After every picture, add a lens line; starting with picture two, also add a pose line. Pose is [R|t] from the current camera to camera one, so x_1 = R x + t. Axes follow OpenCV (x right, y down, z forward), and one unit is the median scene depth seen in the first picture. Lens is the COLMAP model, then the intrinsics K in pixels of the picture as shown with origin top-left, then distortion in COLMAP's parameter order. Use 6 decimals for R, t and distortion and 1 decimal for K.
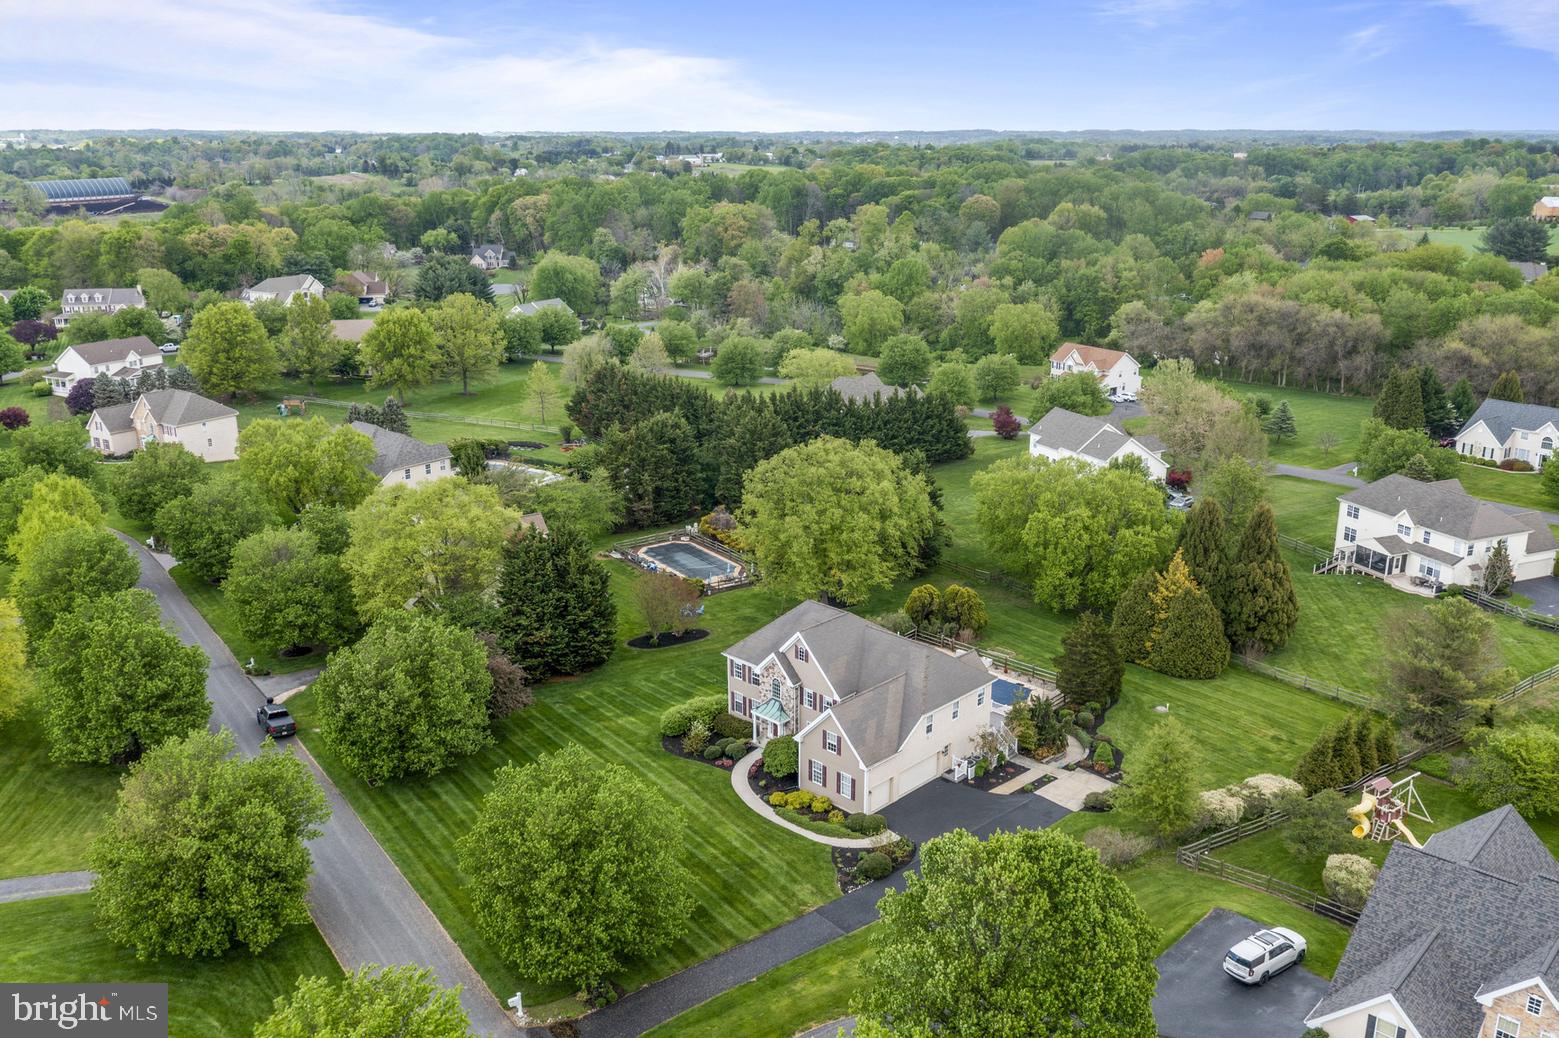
lens RADIAL K [[1275.9, 0, 782.3], [0, 1275.9, 515.1], [0, 0, 1]] dist [-0.006126, -0.000906]
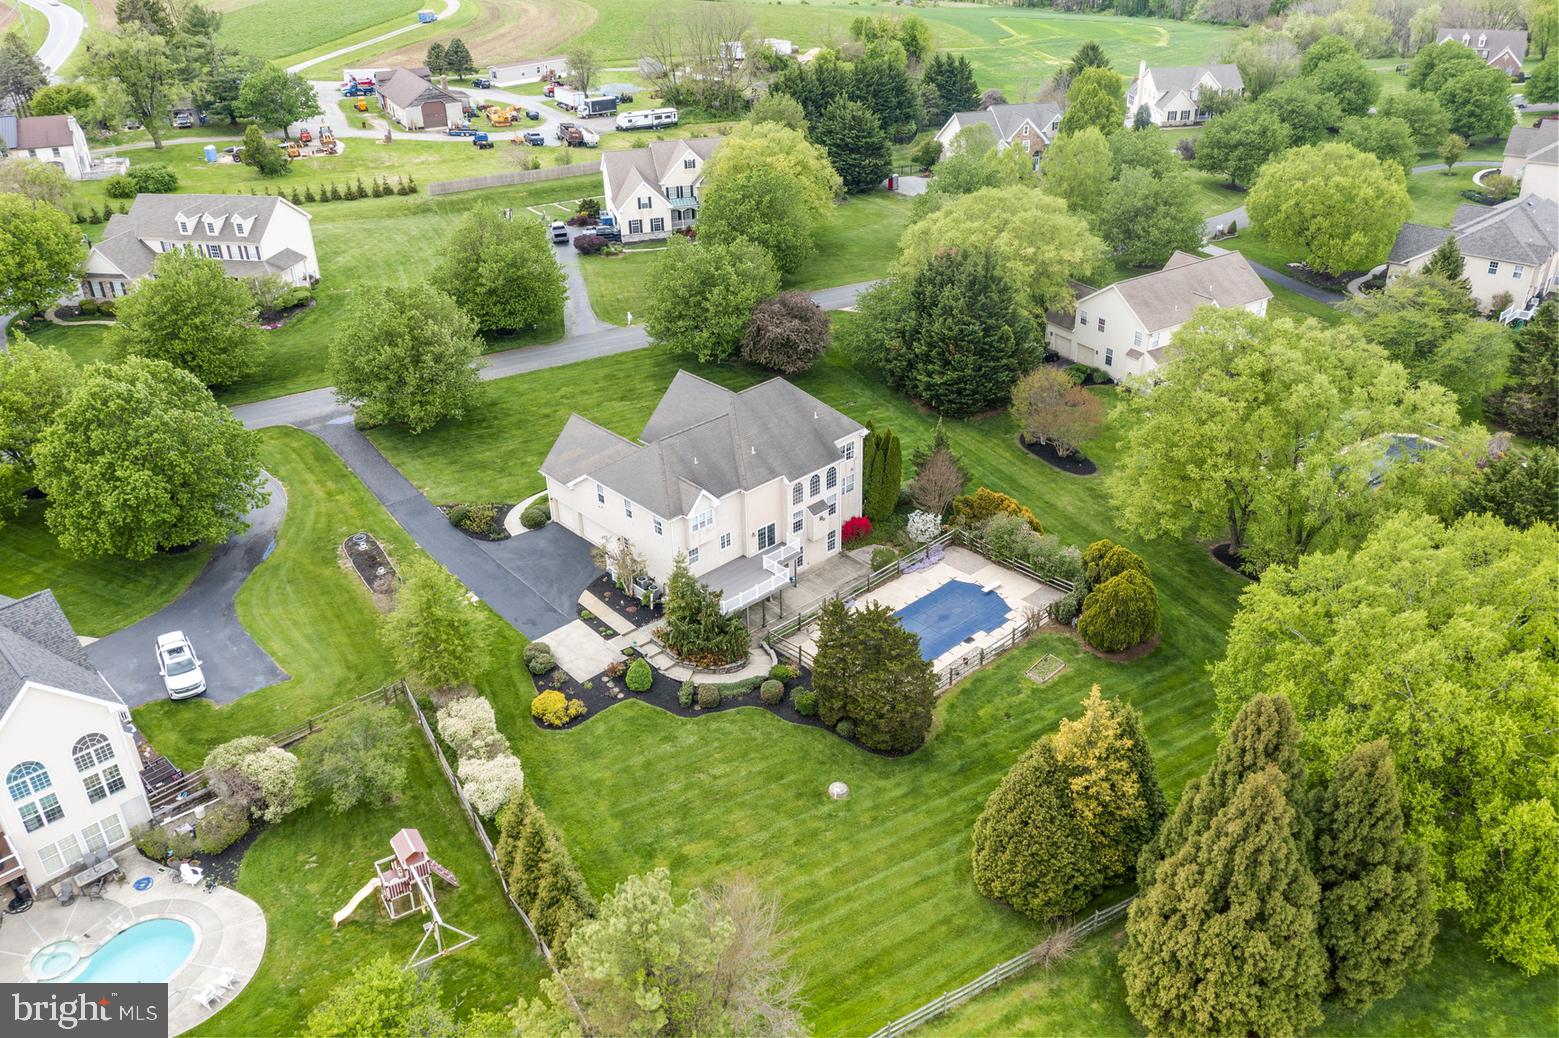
lens RADIAL K [[1225.2, 0, 780.7], [0, 1225.2, 519.1], [0, 0, 1]] dist [-0.006997, 0.002966]
pose [[-0.048985, 0.490736, -0.869930, 0.742586], [-0.263826, 0.833685, 0.485145, -0.244120], [0.963326, 0.253275, 0.088630, 0.853342]]
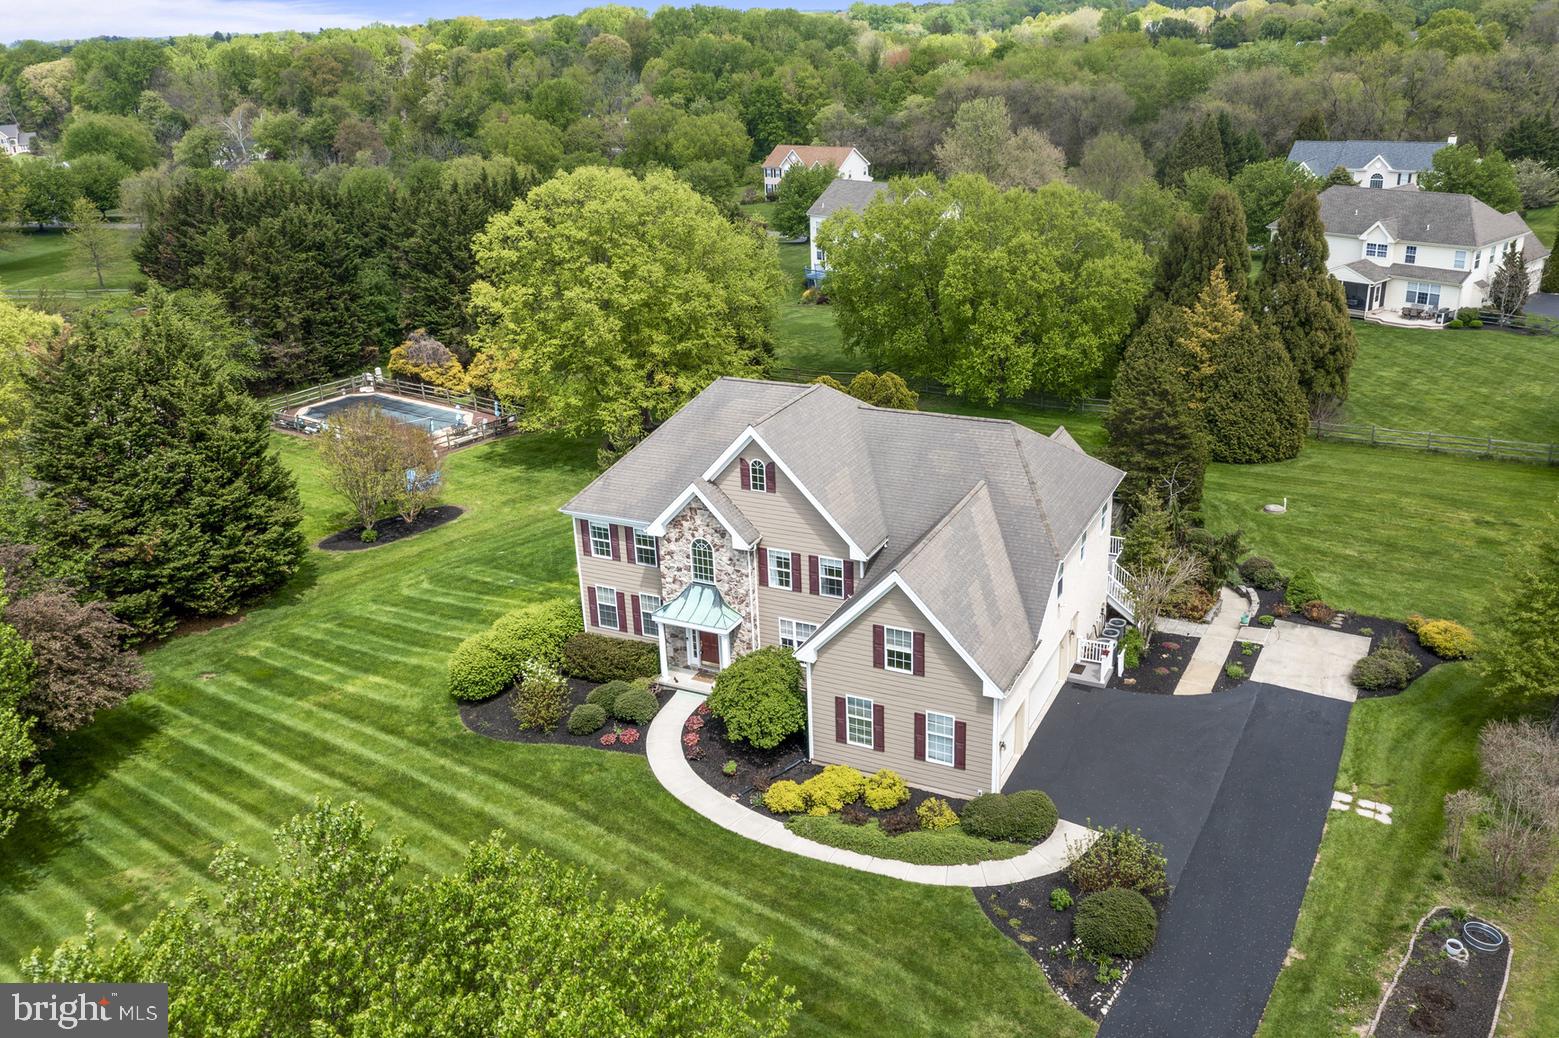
lens RADIAL K [[1287.7, 0, 781.3], [0, 1287.7, 516.2], [0, 0, 1]] dist [-0.005024, 0.000527]
pose [[0.952346, -0.142988, 0.269428, -0.088064], [0.122693, 0.988281, 0.090809, 0.069085], [-0.279255, -0.053425, 0.958729, 0.463507]]
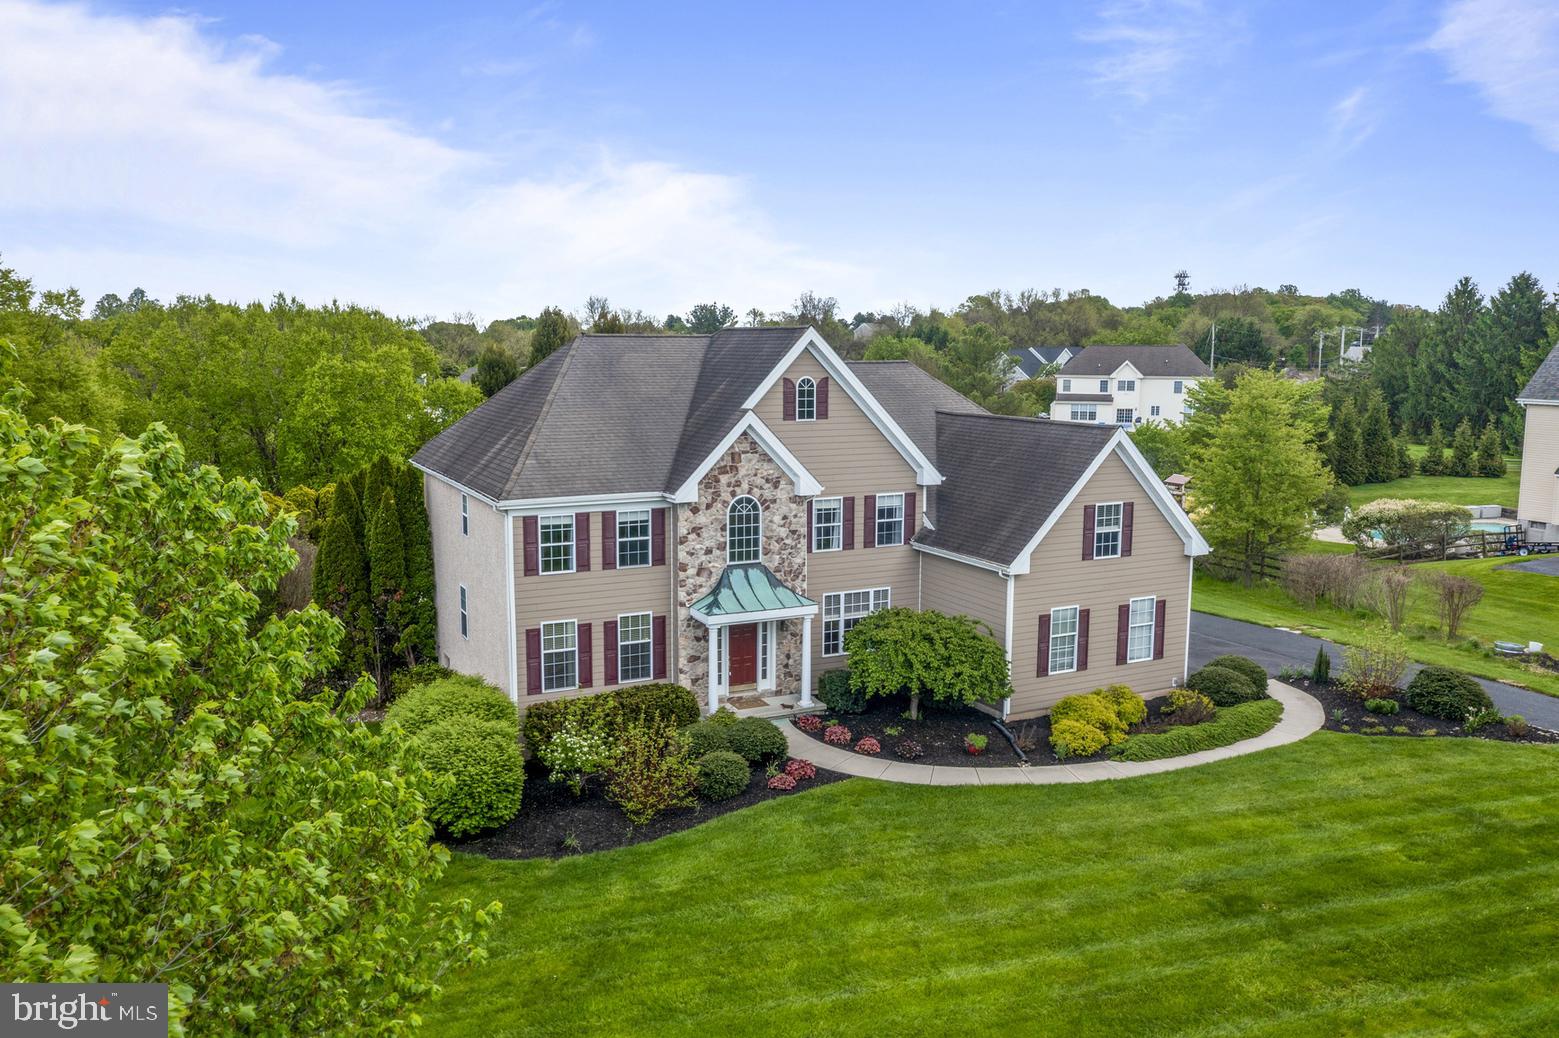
lens RADIAL K [[1225.2, 0, 780.7], [0, 1225.2, 519.1], [0, 0, 1]] dist [-0.006997, 0.002966]
pose [[0.330807, -0.133929, 0.934146, -0.261499], [0.265828, 0.963019, 0.043931, 0.104536], [-0.905484, 0.233790, 0.354176, 0.752996]]
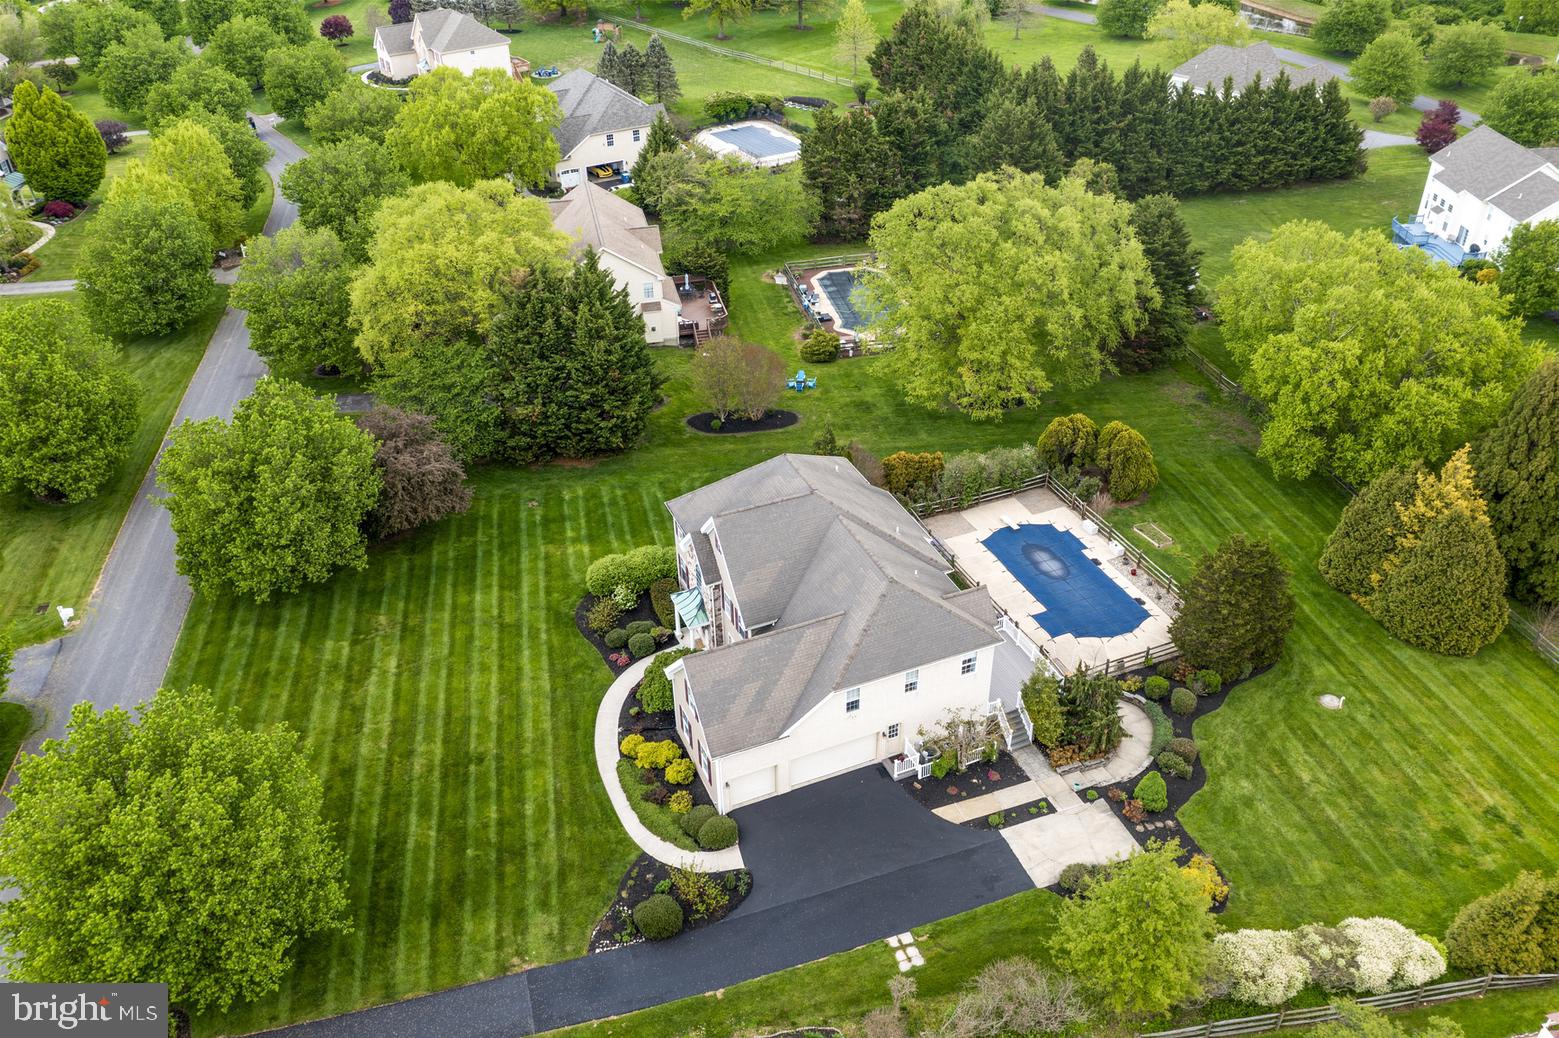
lens RADIAL K [[1225.2, 0, 780.7], [0, 1225.2, 519.1], [0, 0, 1]] dist [-0.006997, 0.002966]
pose [[0.920348, 0.205176, -0.332961, 0.221073], [-0.095430, 0.943420, 0.317571, -0.099101], [0.379280, -0.260501, 0.887855, 0.362113]]
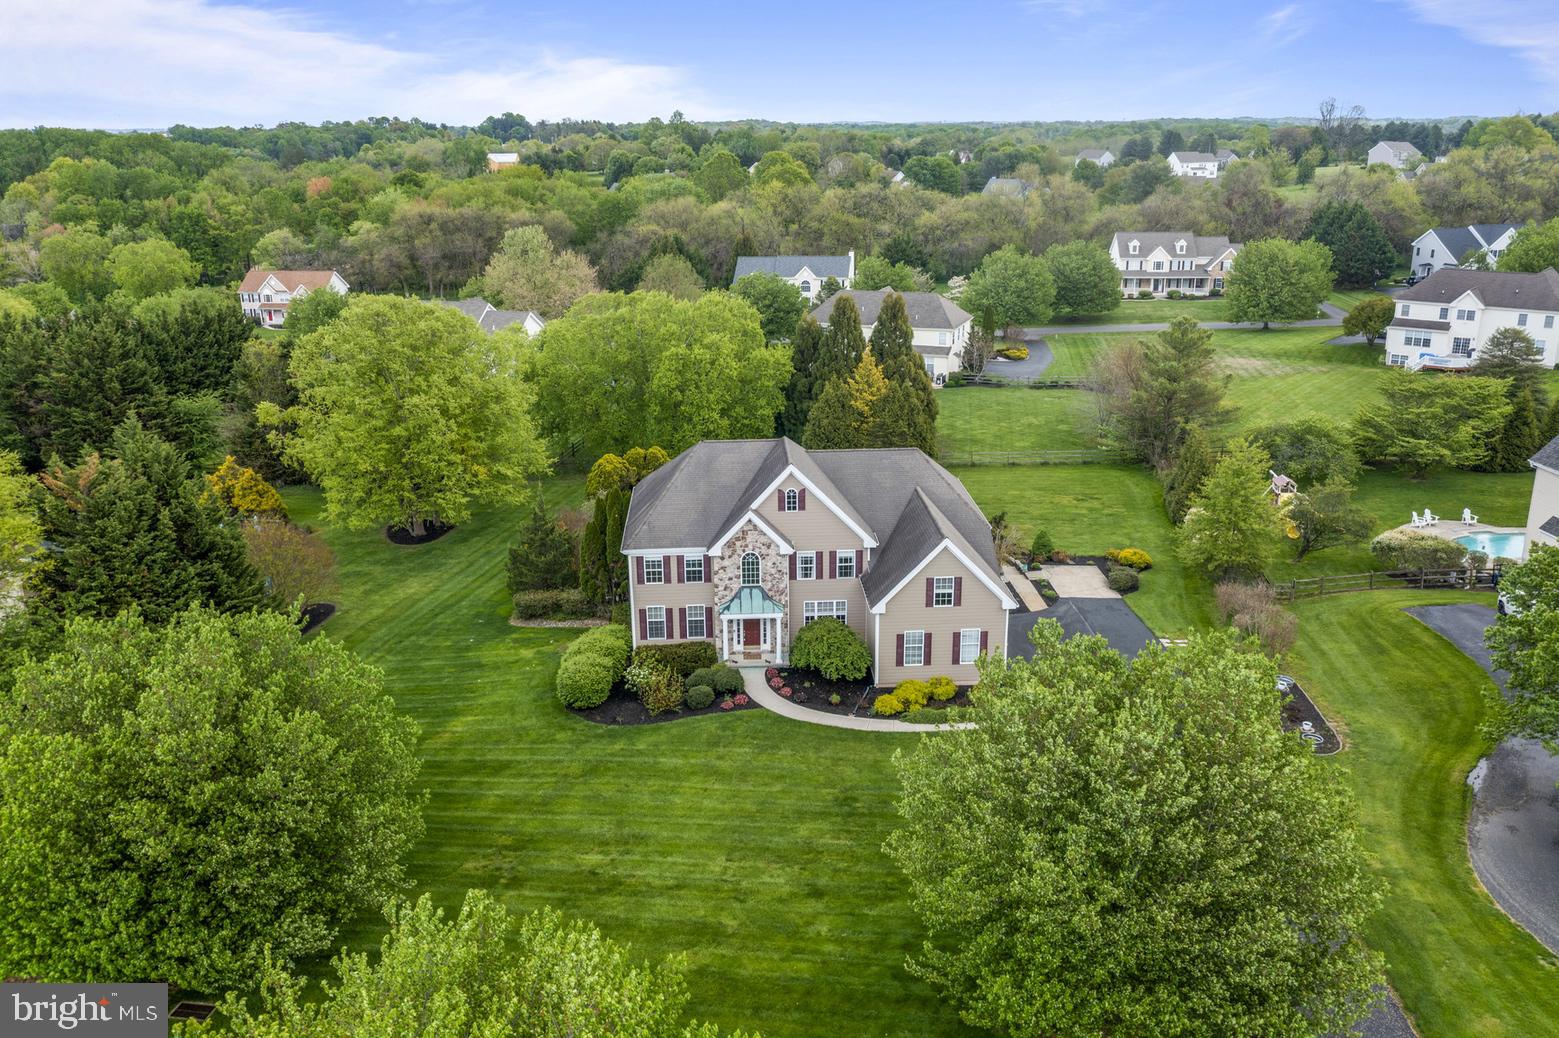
lens RADIAL K [[1234.6, 0, 779.5], [0, 1234.6, 519.0], [0, 0, 1]] dist [-0.002634, 0.001337]
pose [[0.681796, -0.228022, 0.695097, -0.363479], [0.219524, 0.970162, 0.102931, 0.043409], [-0.697827, 0.082412, 0.711509, 0.467613]]
